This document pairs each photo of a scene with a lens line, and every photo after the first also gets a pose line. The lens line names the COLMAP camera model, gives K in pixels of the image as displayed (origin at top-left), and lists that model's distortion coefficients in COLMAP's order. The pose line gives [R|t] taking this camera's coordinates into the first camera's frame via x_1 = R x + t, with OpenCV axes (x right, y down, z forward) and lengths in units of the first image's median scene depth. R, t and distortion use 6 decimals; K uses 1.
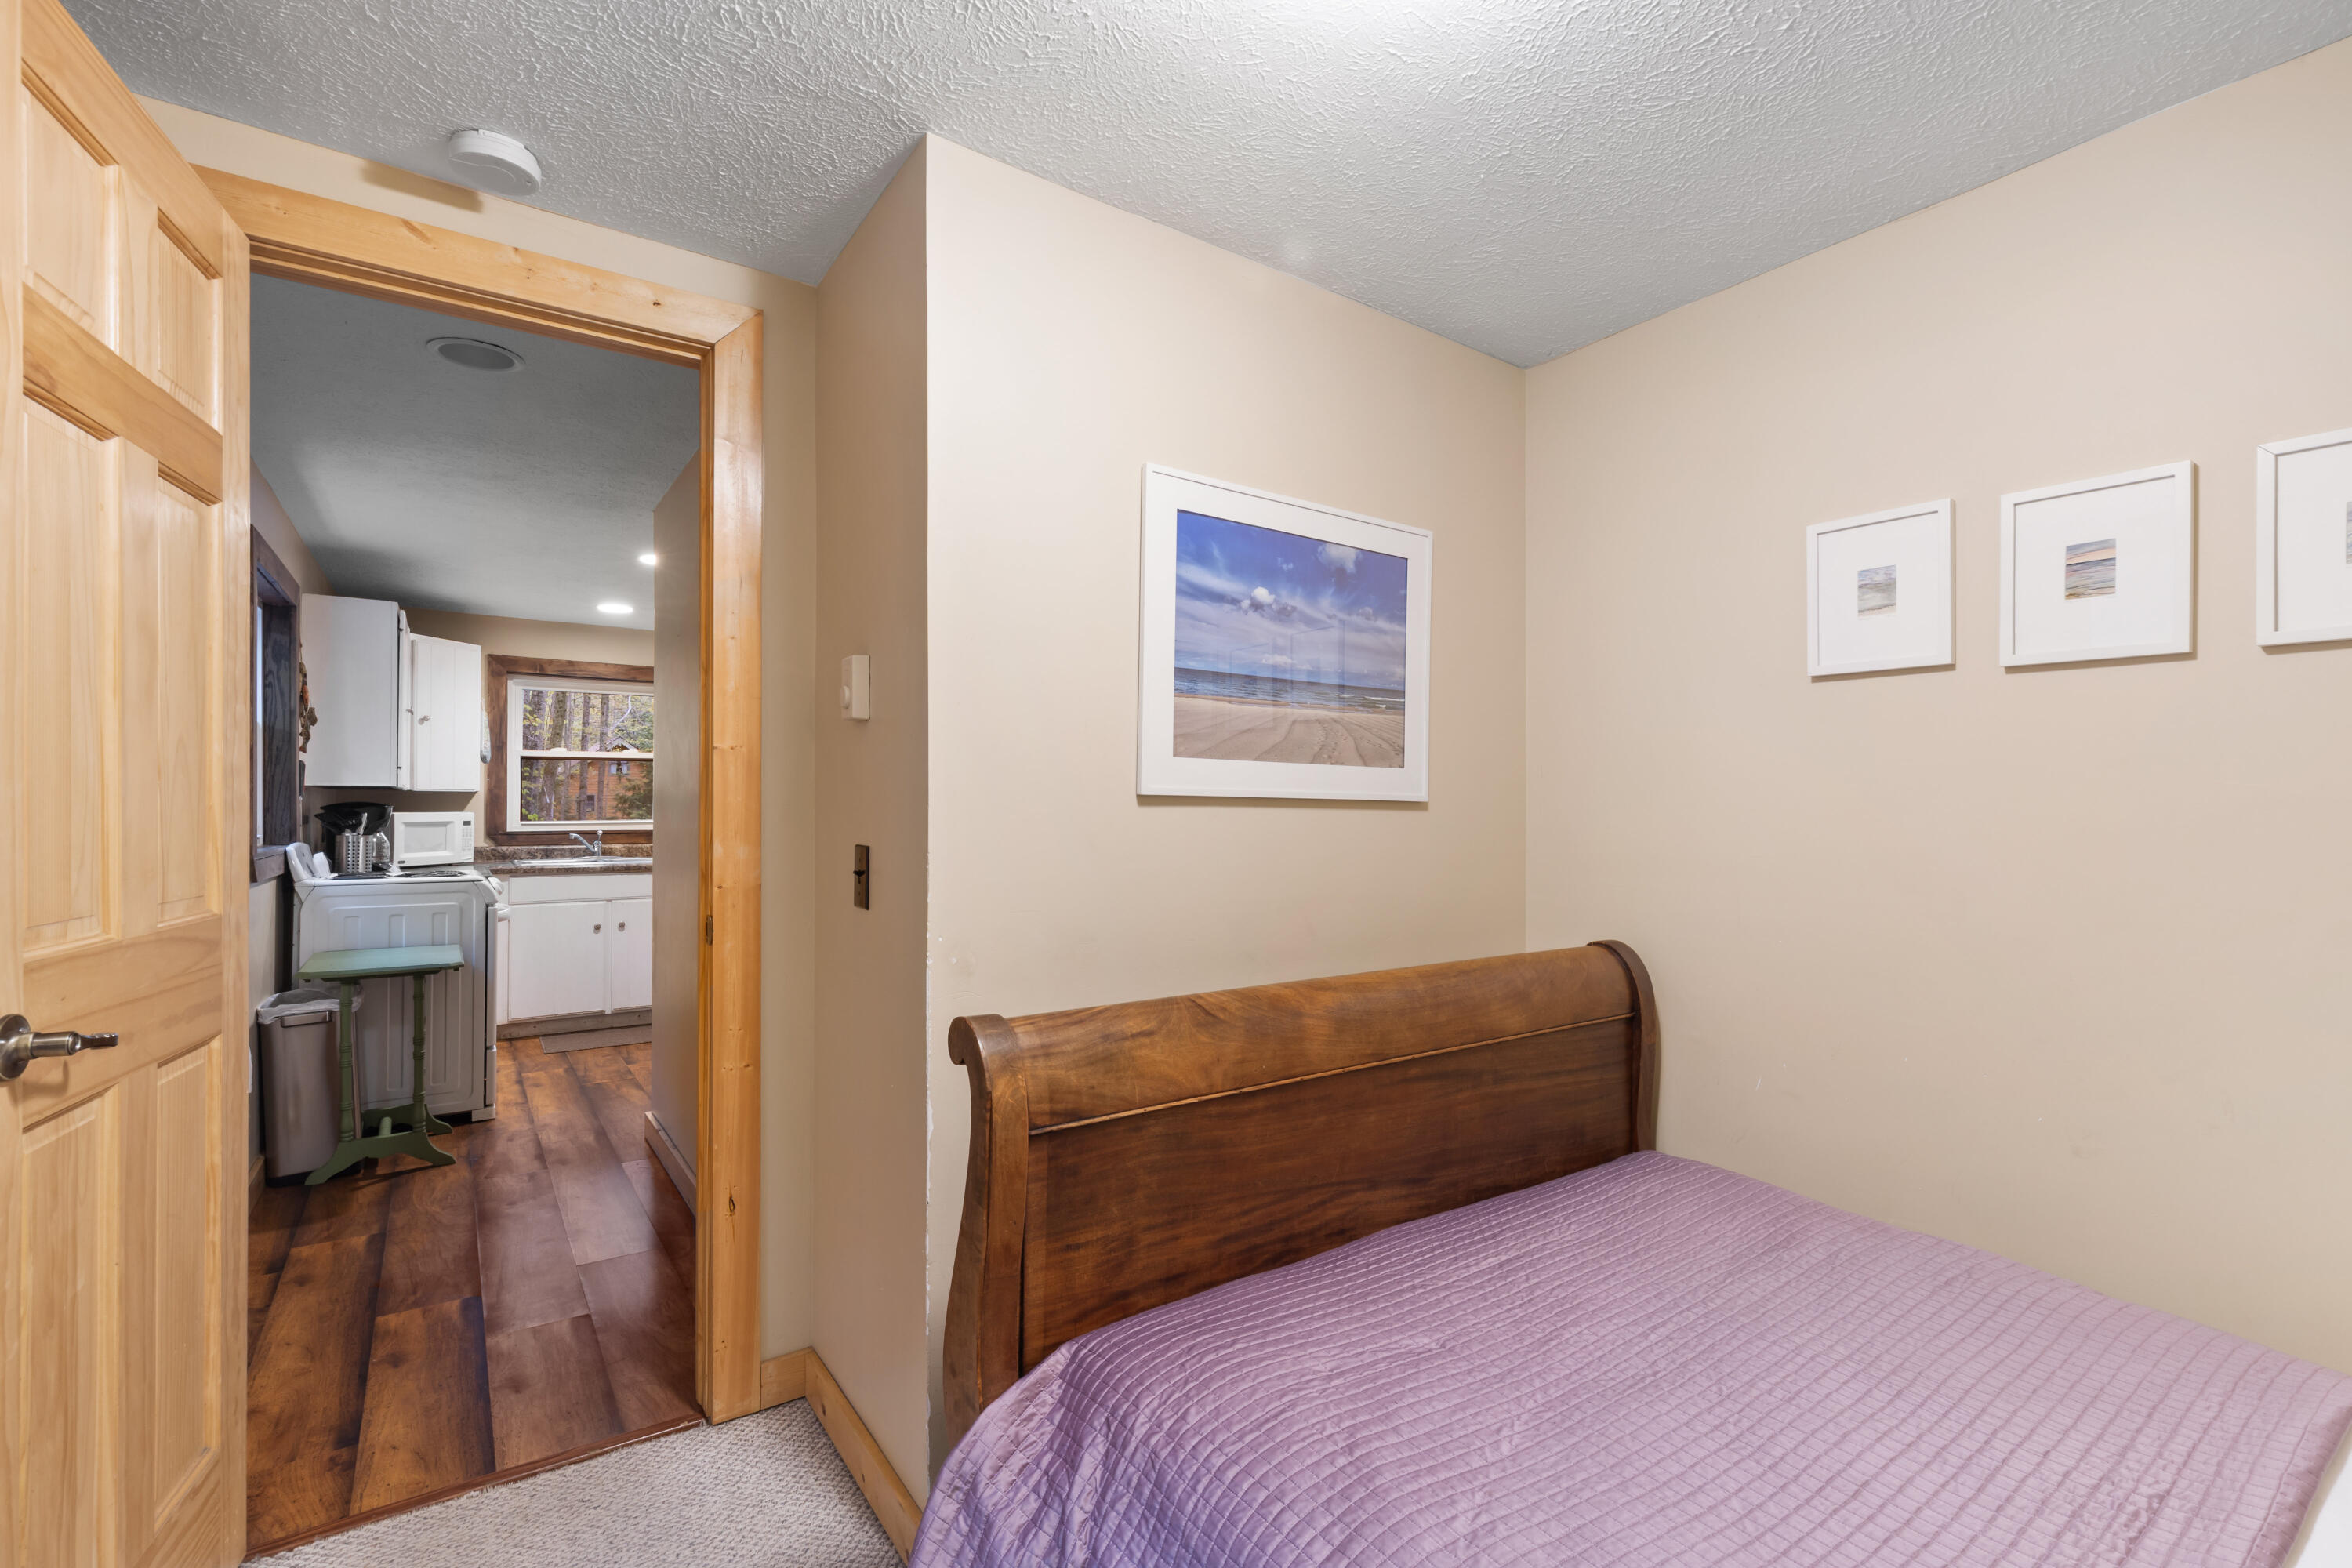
lens RADIAL K [[1053.9, 0, 1179.1], [0, 1053.9, 808.1], [0, 0, 1]] dist [-0.000648, 0.000221]
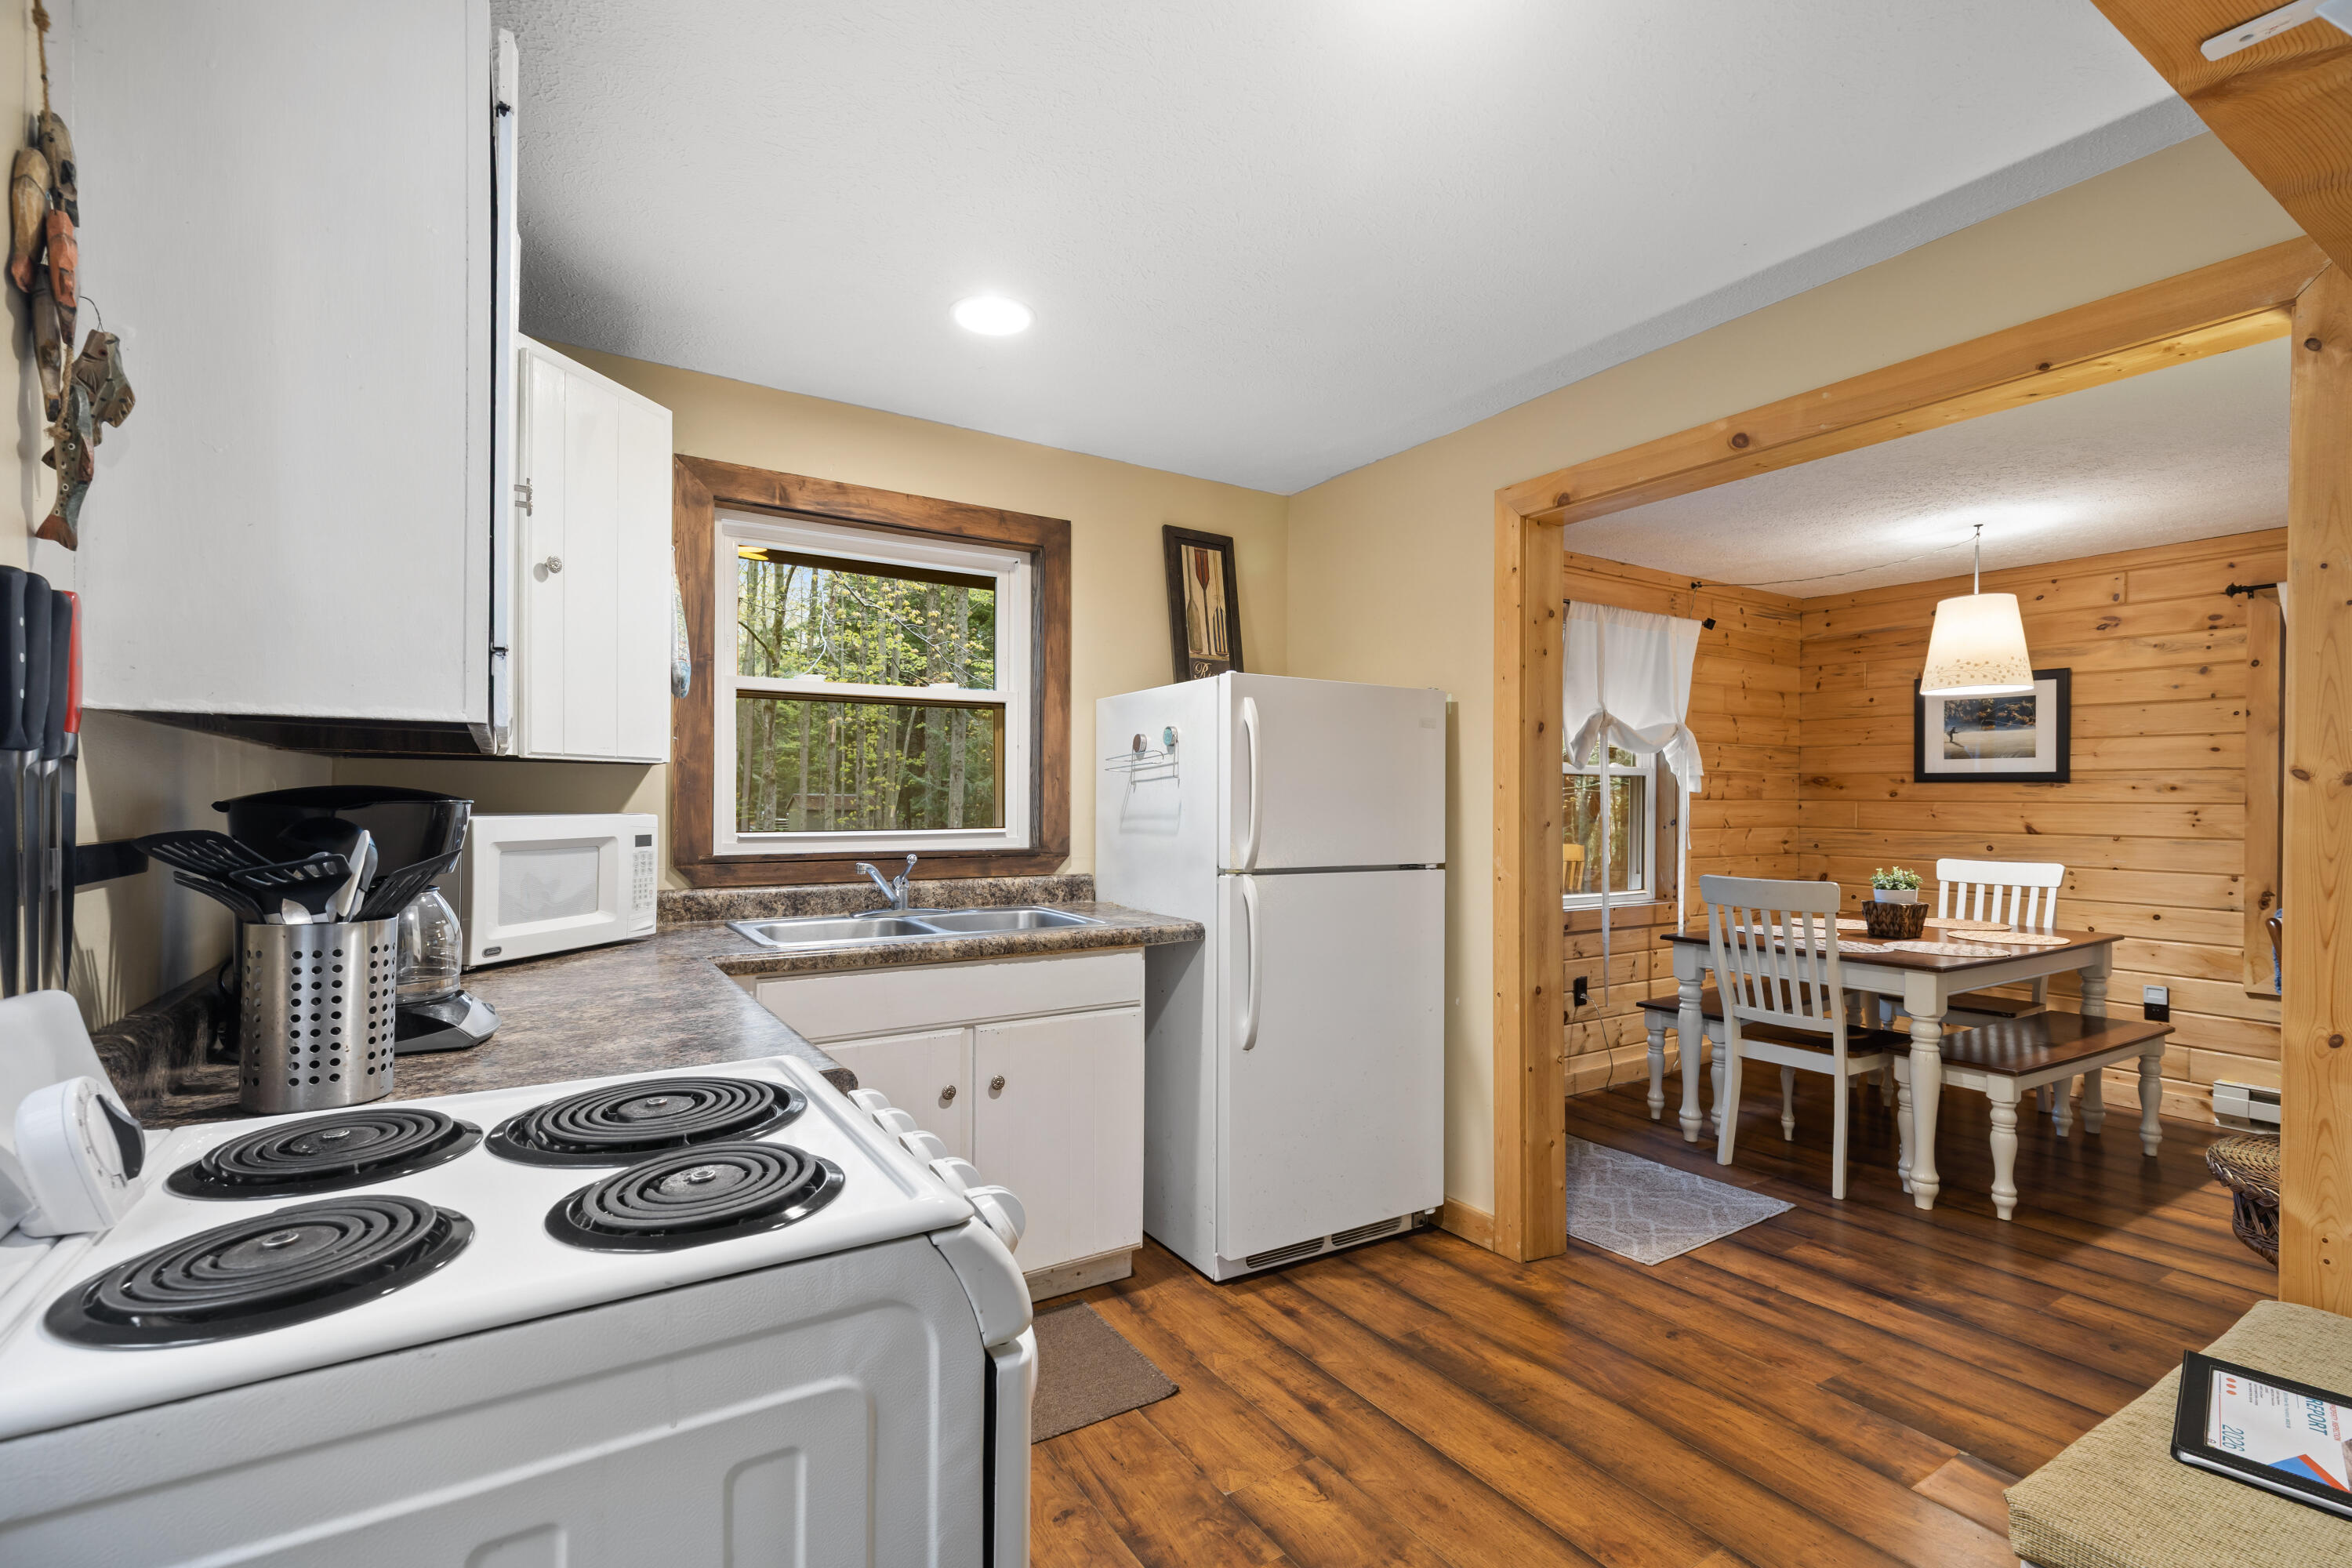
lens RADIAL K [[1053.9, 0, 1179.1], [0, 1053.9, 808.1], [0, 0, 1]] dist [-0.000648, 0.000221]
pose [[0.999145, 0.002461, -0.041272, -0.440399], [-0.002095, 0.999958, 0.008928, -0.002432], [0.041292, -0.008833, 0.999108, 0.585904]]
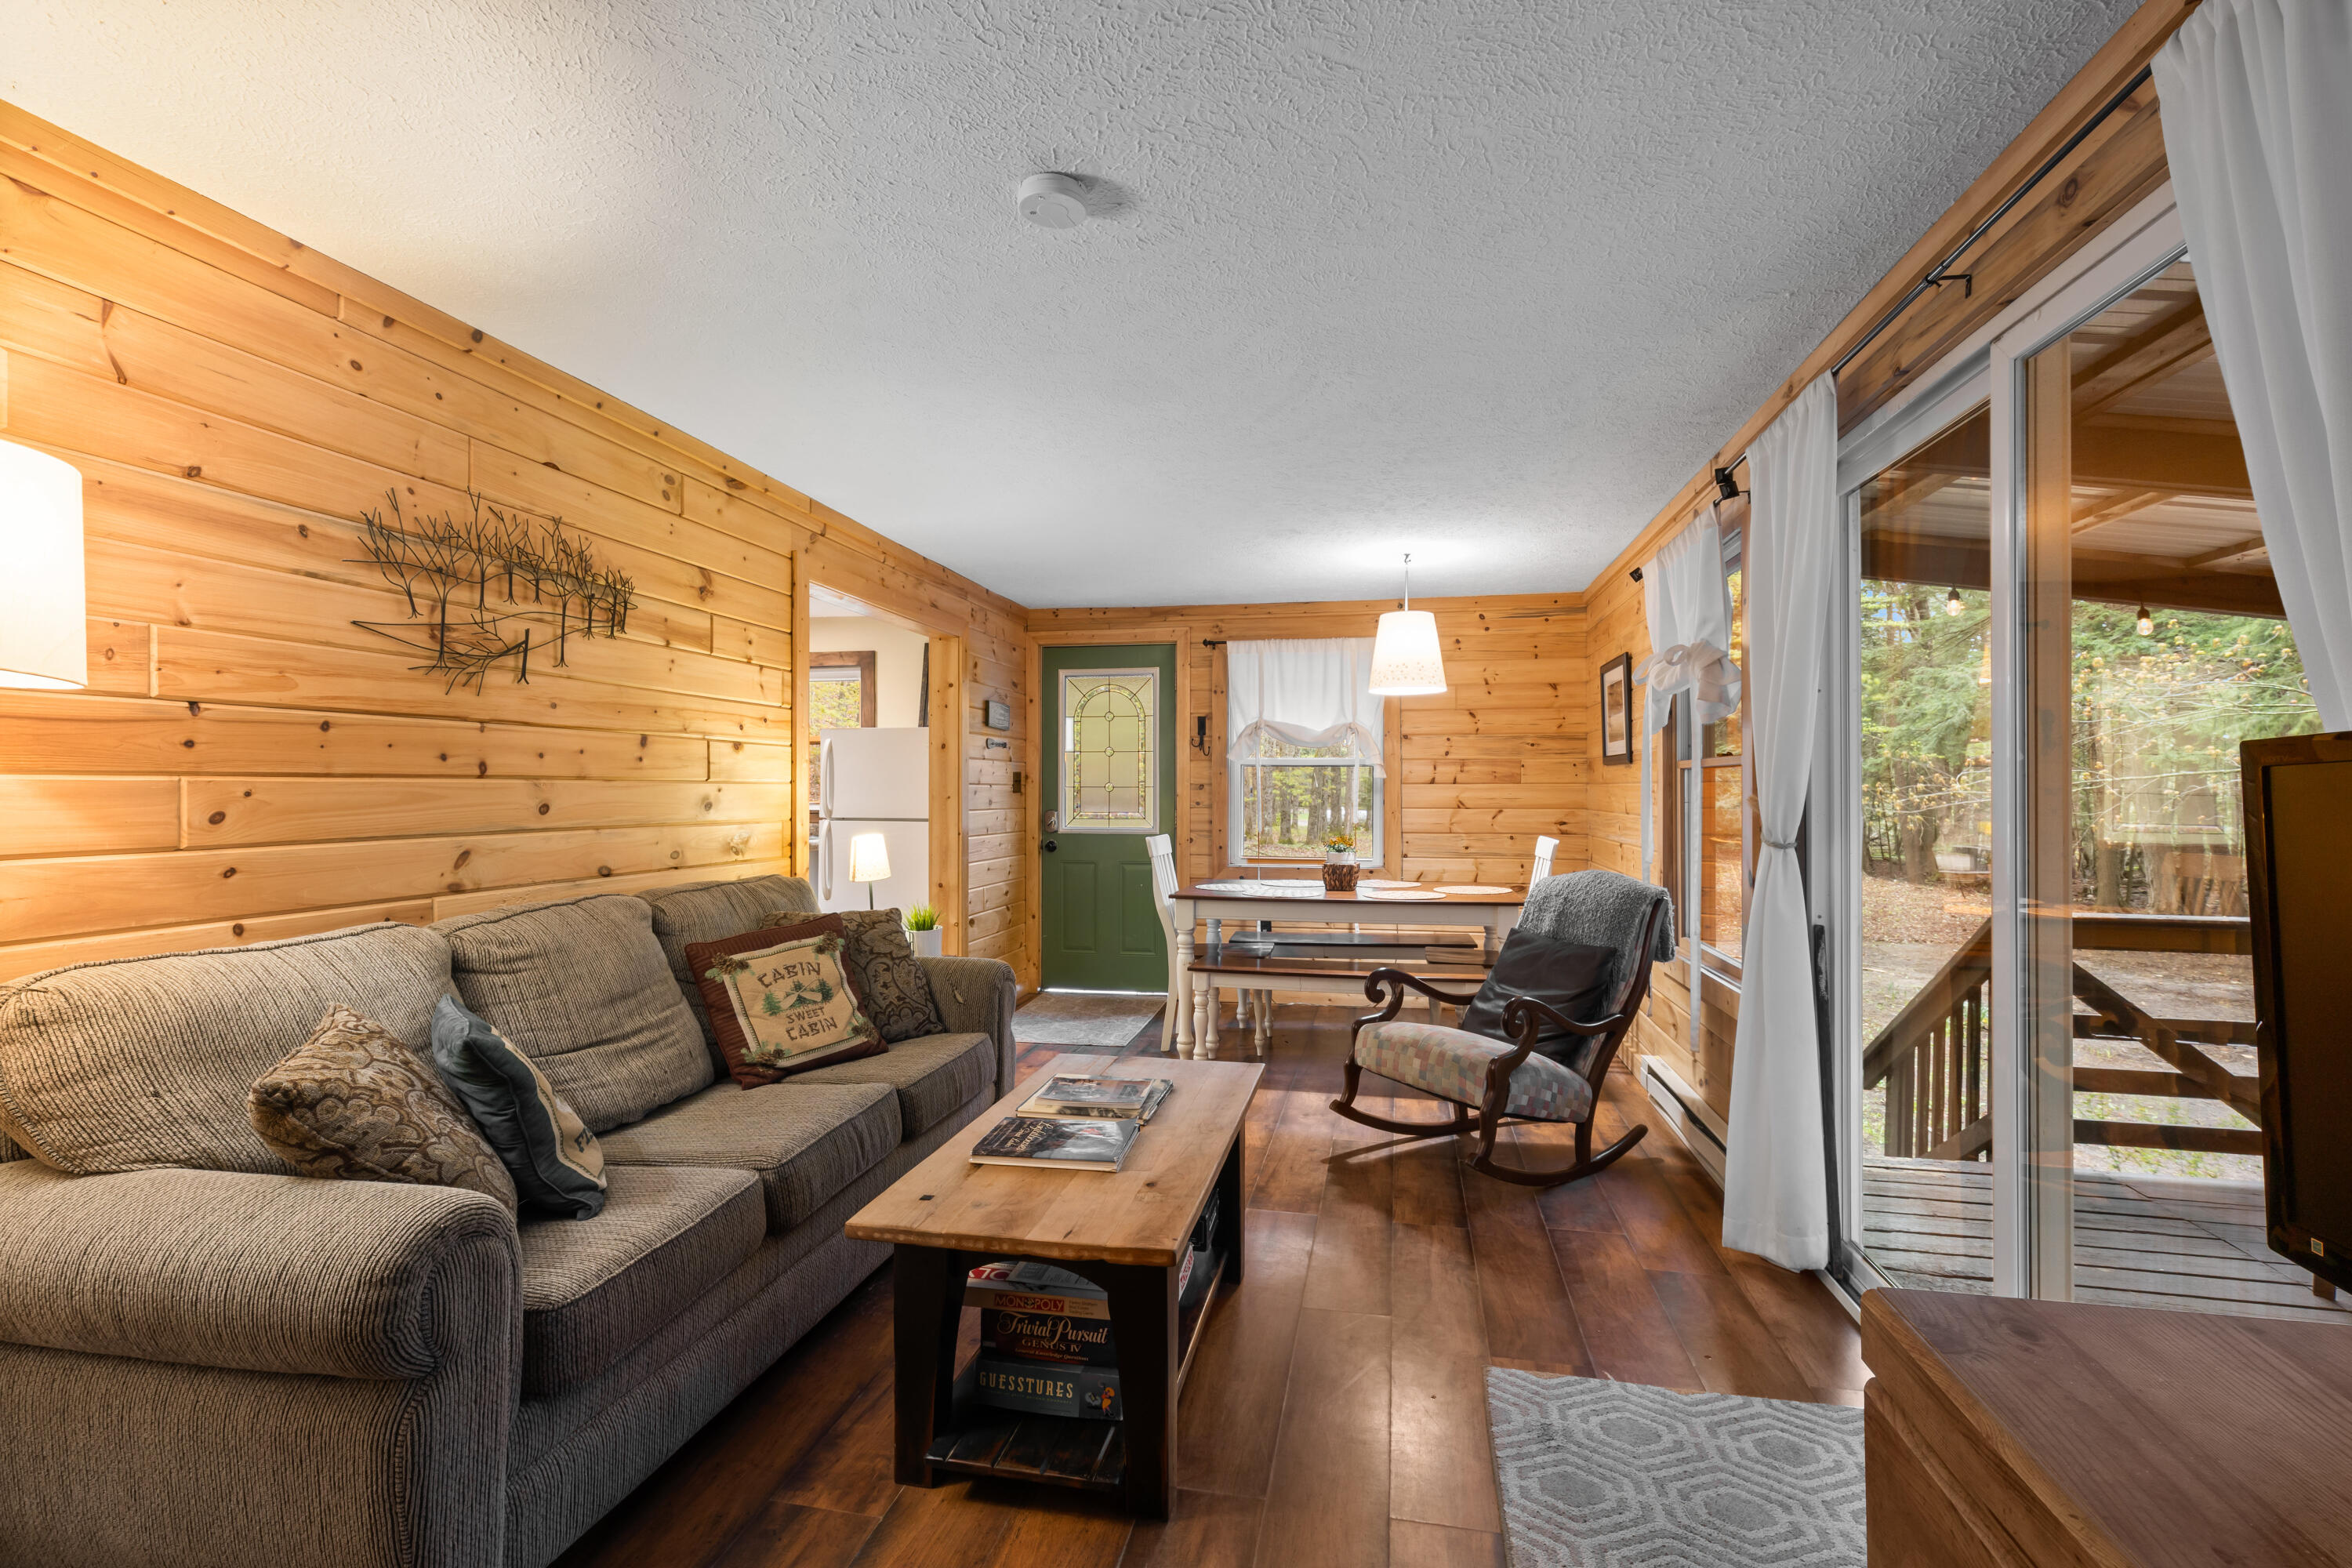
lens RADIAL K [[1053.9, 0, 1179.1], [0, 1053.9, 808.1], [0, 0, 1]] dist [-0.000648, 0.000221]
pose [[0.690697, 0.005580, -0.723123, 0.524574], [0.003322, 0.999935, 0.010889, 0.009271], [0.723136, -0.009923, 0.690634, 0.588262]]
